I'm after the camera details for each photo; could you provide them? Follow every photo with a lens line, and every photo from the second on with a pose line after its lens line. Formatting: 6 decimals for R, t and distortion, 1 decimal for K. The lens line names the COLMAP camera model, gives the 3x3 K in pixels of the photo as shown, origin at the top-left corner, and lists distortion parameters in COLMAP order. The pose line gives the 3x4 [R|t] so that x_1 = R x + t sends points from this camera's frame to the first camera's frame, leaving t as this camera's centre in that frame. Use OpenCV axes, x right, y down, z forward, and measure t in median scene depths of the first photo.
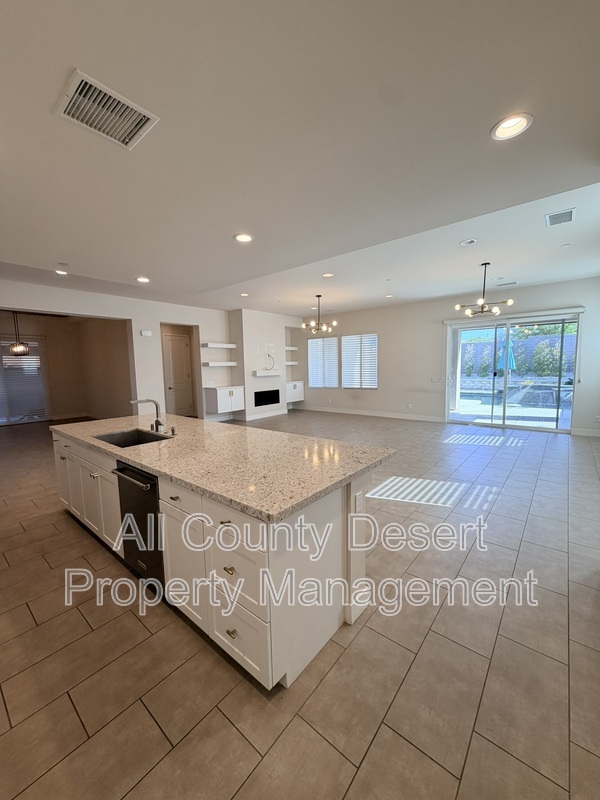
lens RADIAL K [[323.1, 0, 295.9], [0, 323.1, 396.5], [0, 0, 1]] dist [0.002107, 0.000642]
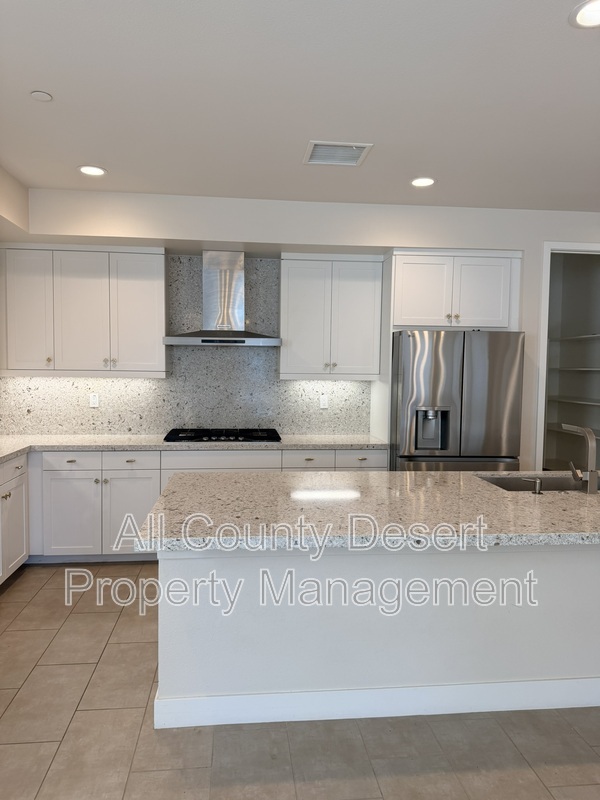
lens RADIAL K [[573.1, 0, 300.0], [0, 573.1, 400.0], [0, 0, 1]] dist [0.054432, -0.050741]
pose [[-0.691992, 0.052684, -0.719980, 0.051351], [-0.067424, 0.988257, 0.137118, -0.012166], [0.718750, 0.143428, -0.680314, 0.118188]]
